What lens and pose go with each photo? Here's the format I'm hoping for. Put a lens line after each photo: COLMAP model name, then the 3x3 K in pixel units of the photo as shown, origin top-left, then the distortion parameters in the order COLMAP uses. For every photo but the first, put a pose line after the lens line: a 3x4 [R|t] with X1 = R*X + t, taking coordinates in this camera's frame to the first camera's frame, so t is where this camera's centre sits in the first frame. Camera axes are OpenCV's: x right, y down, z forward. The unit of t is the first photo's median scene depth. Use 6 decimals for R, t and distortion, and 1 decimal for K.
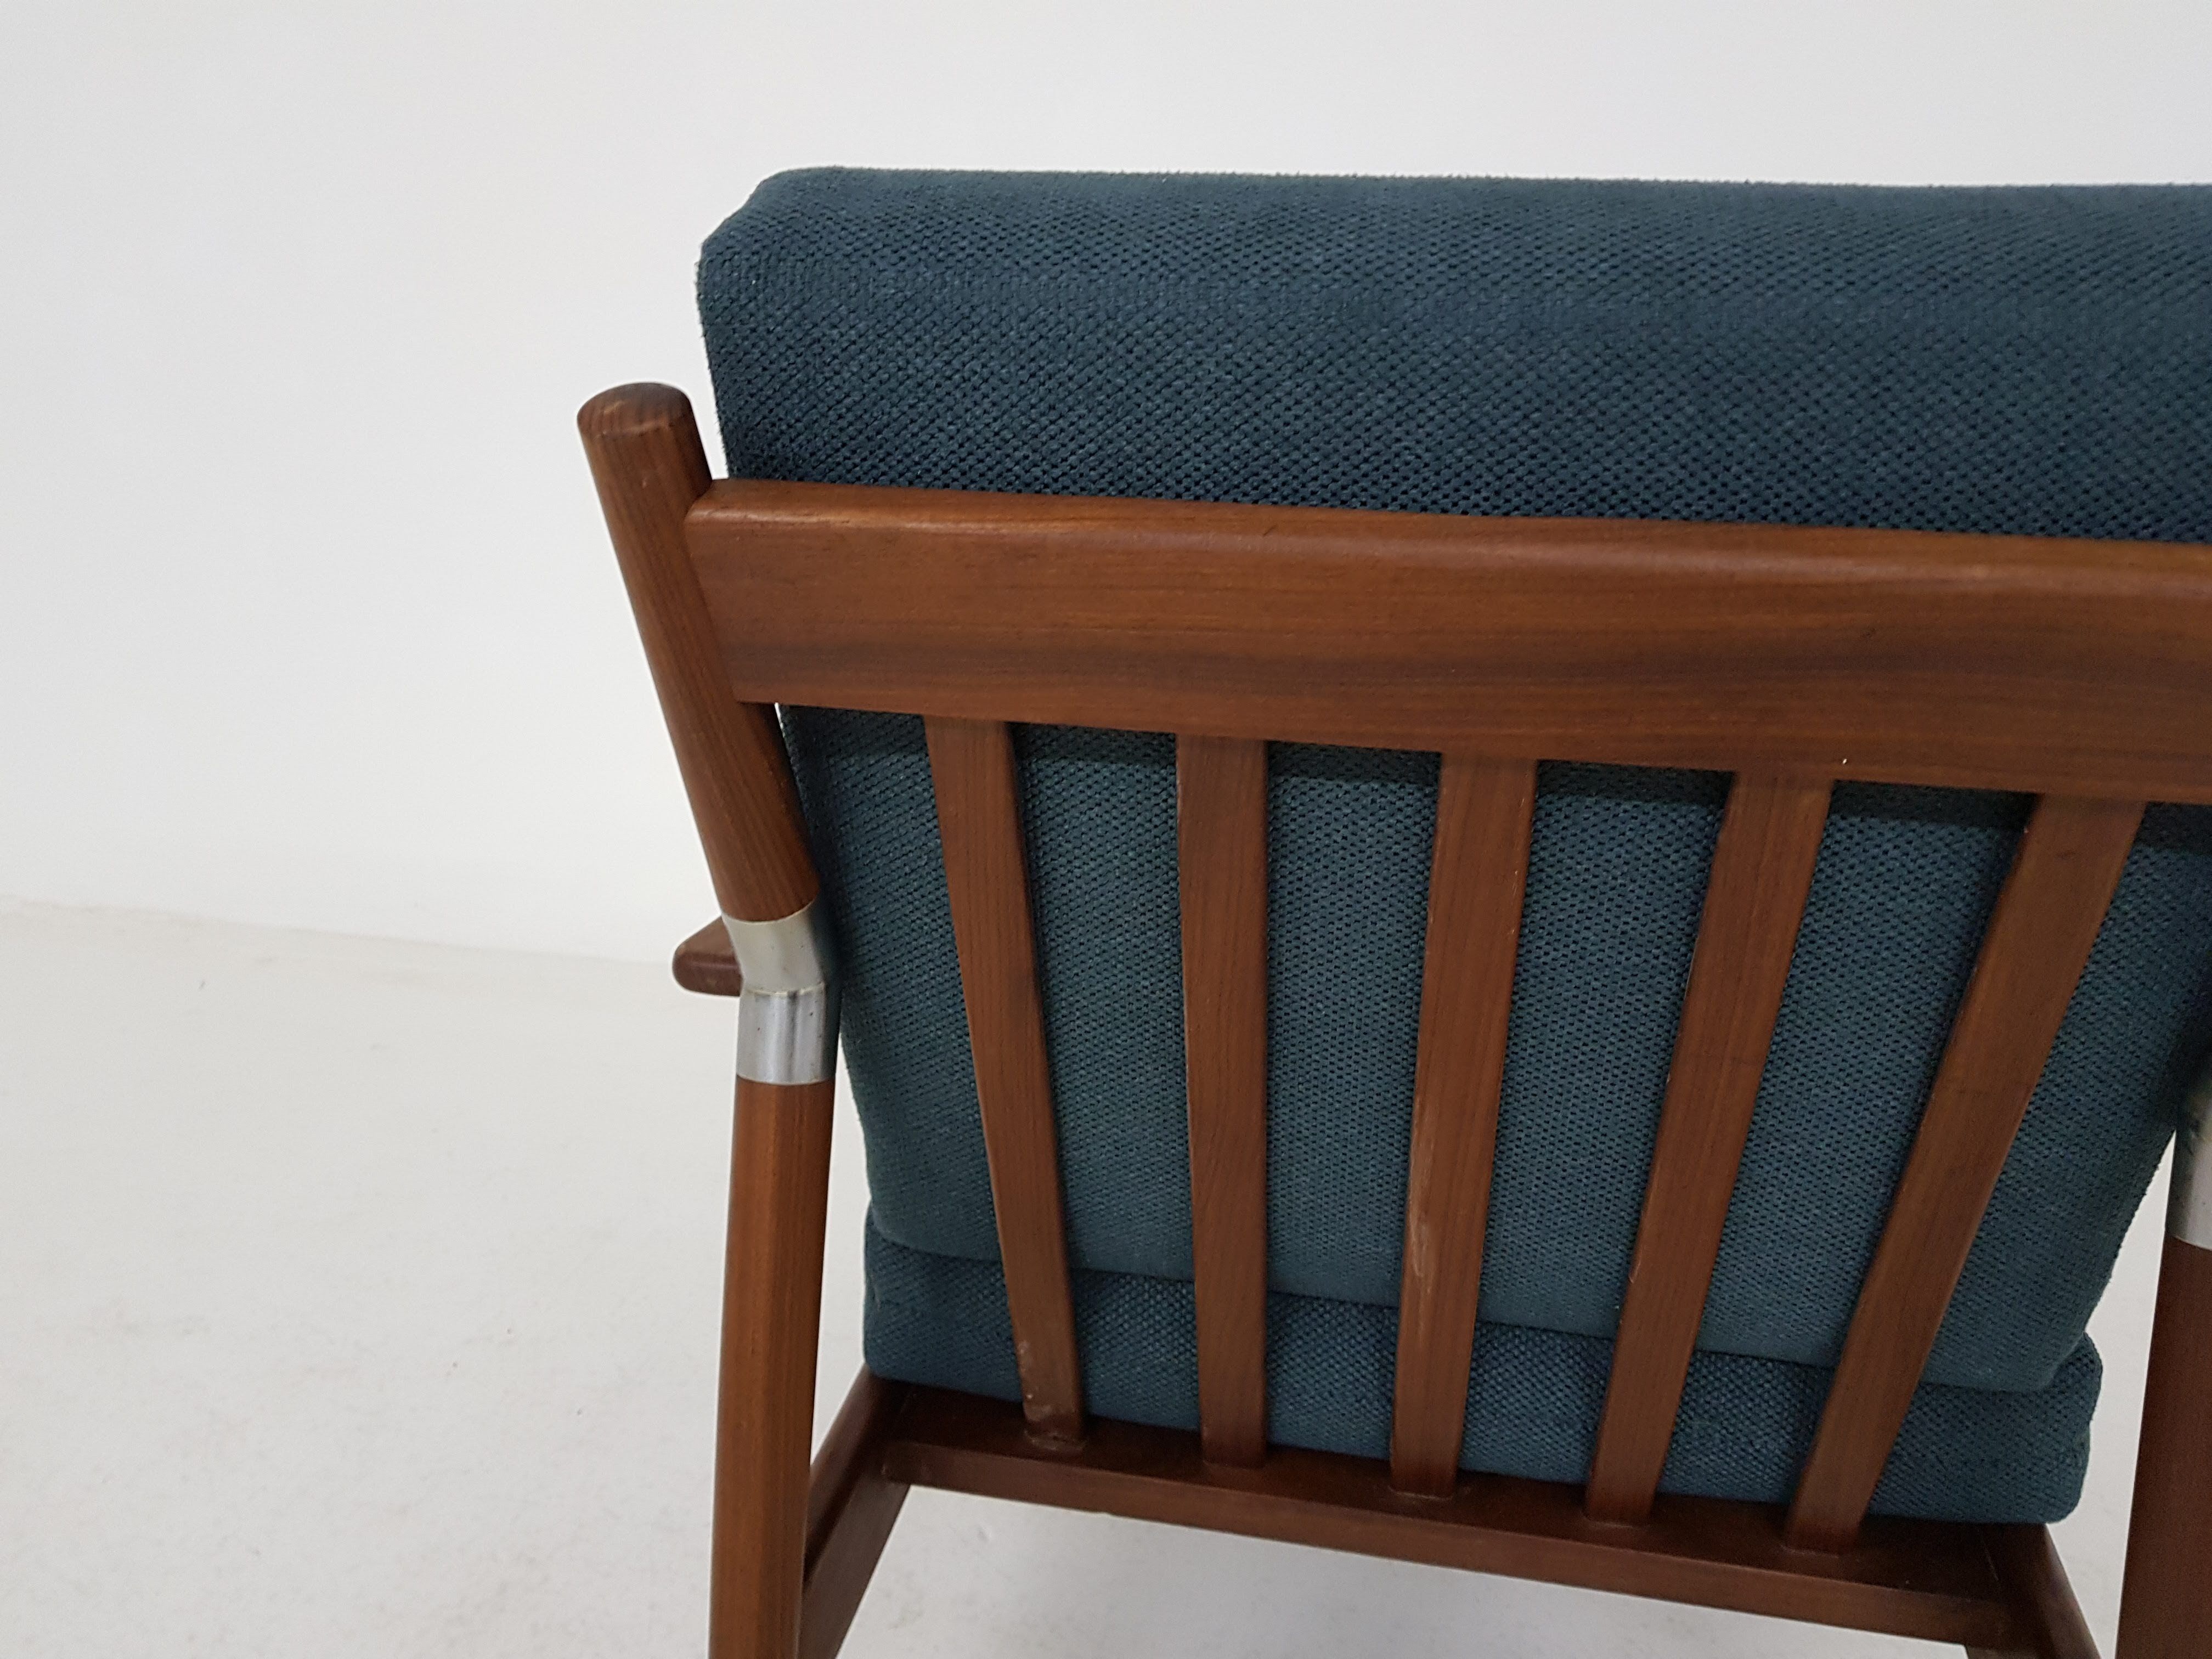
lens RADIAL K [[1658.4, 0, 1115.2], [0, 1658.4, 824.2], [0, 0, 1]] dist [0.058778, -0.086856]
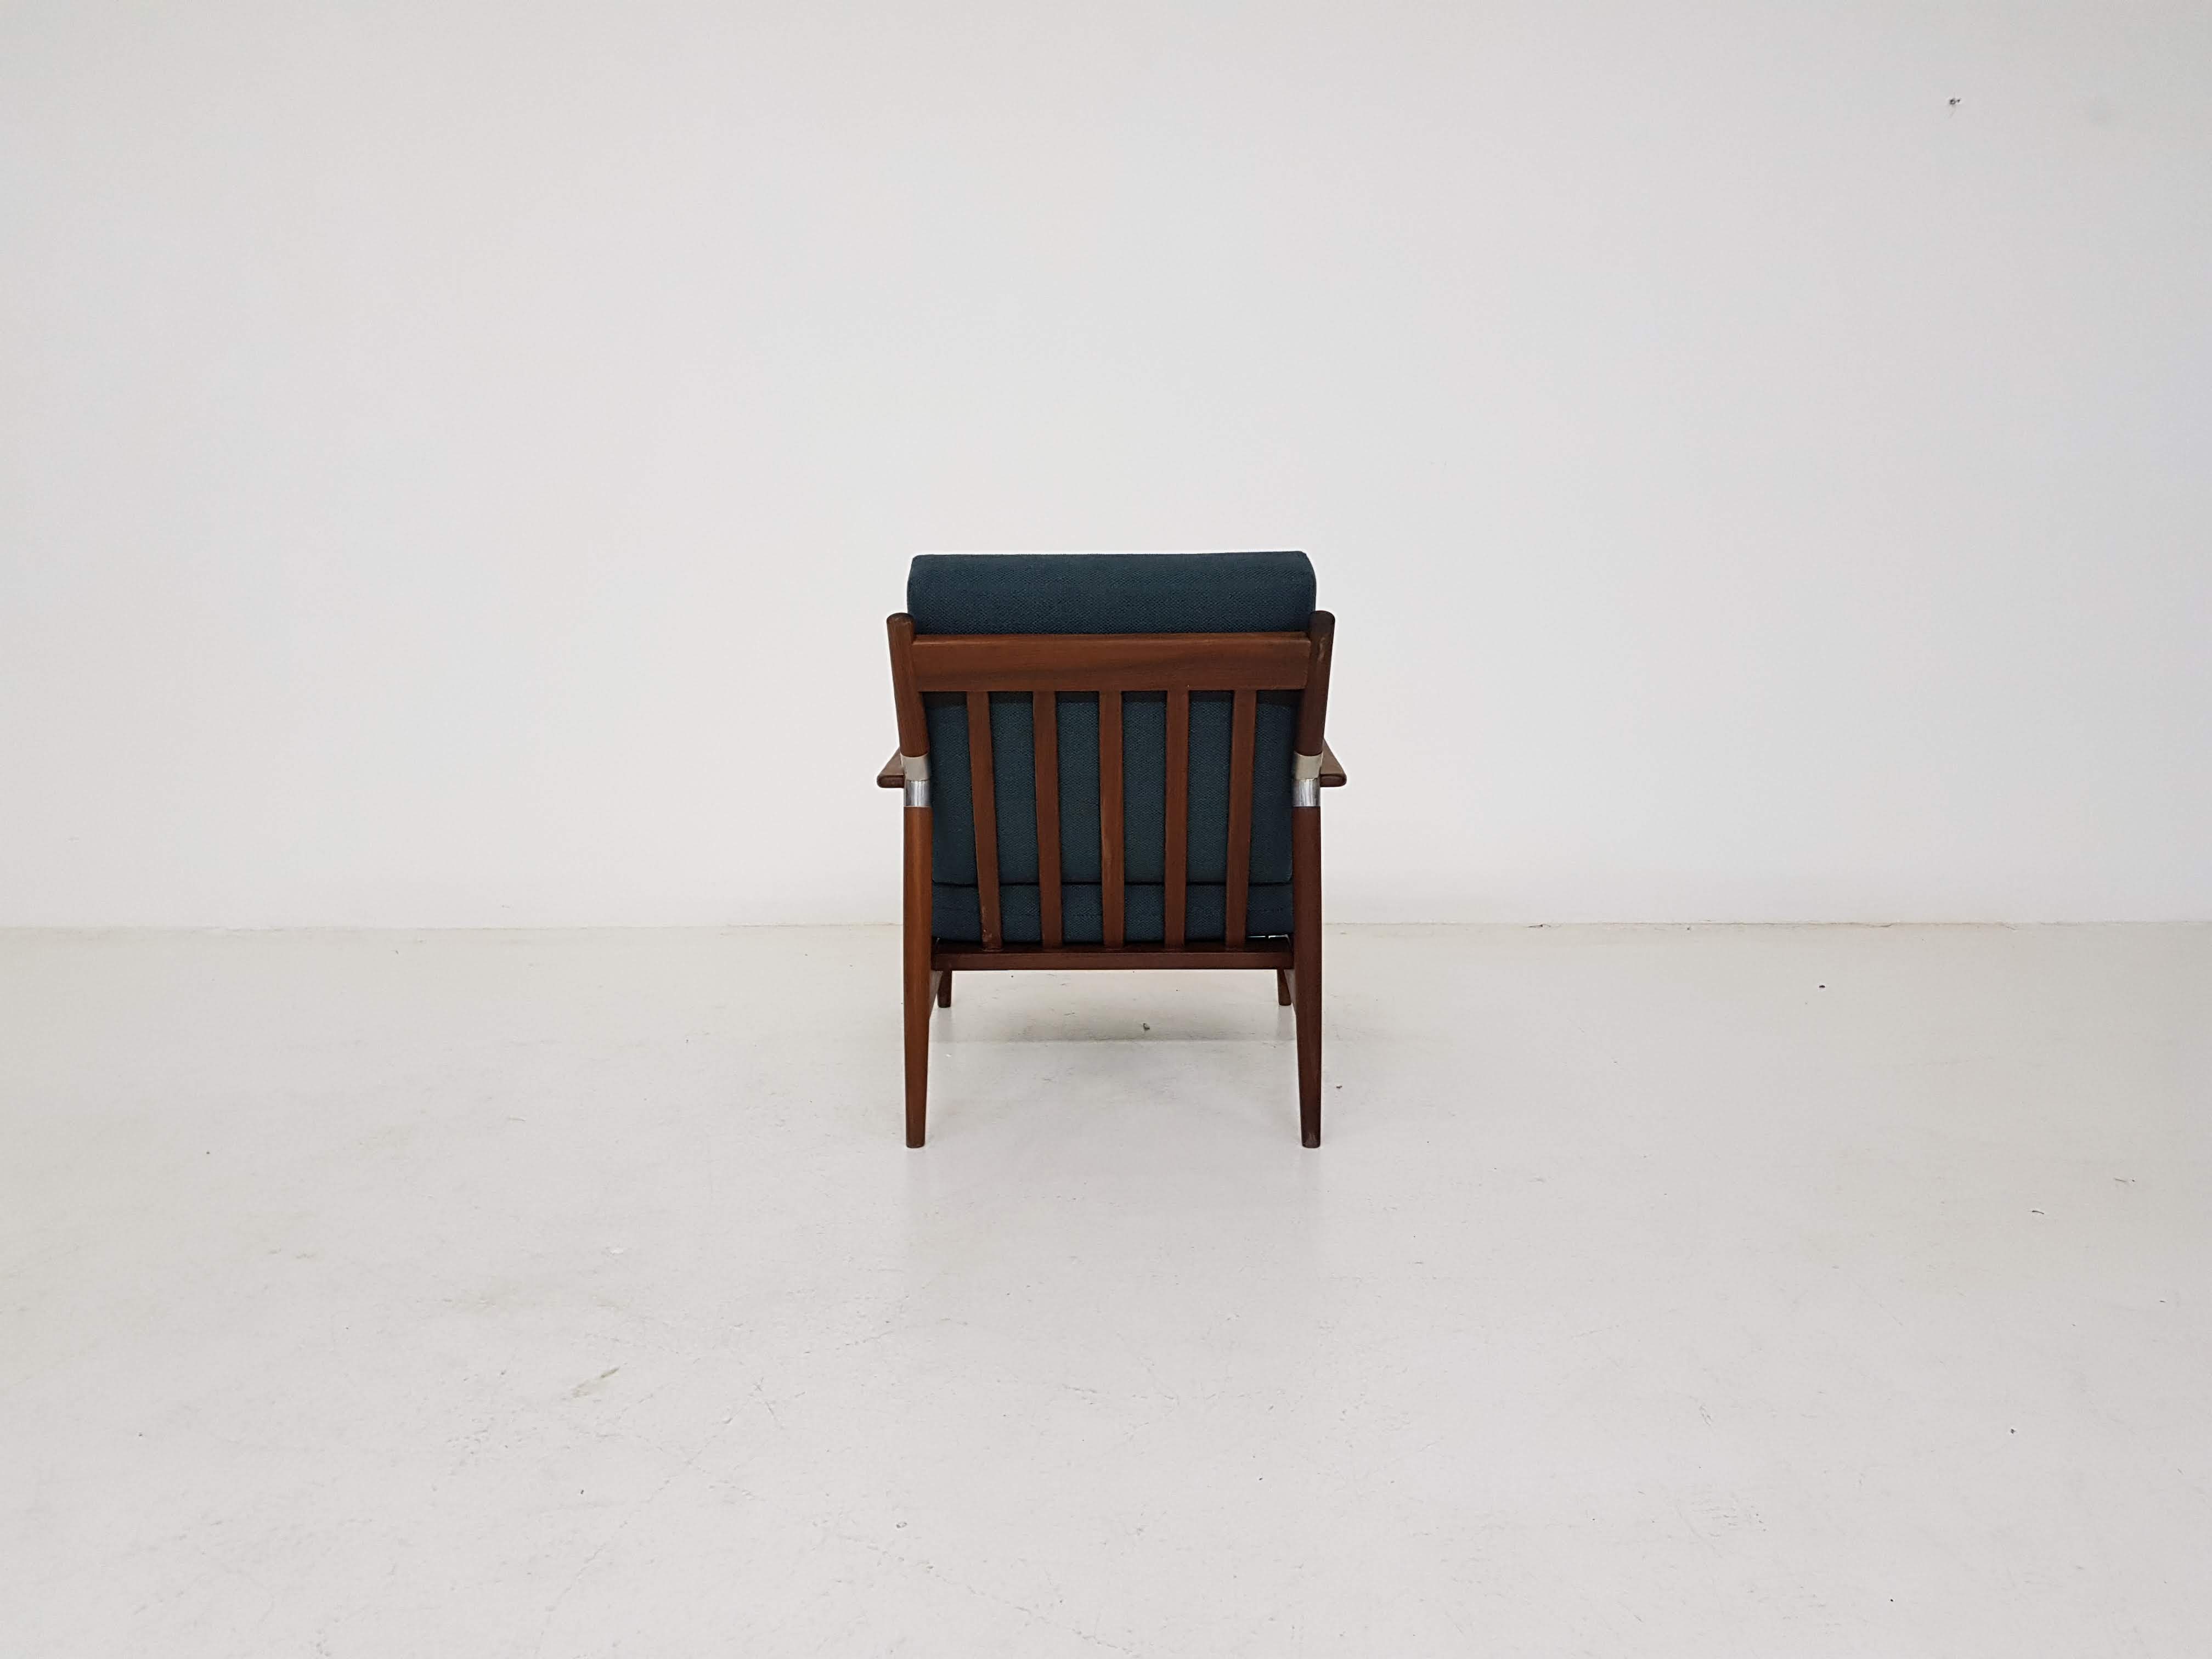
lens RADIAL K [[1656.9, 0, 1106.0], [0, 1656.9, 829.5], [0, 0, 1]] dist [0.063183, -0.094088]
pose [[0.980379, -0.064563, 0.186251, -0.503941], [0.081436, 0.993098, -0.084404, 0.565569], [-0.179516, 0.097915, 0.978870, -2.625227]]
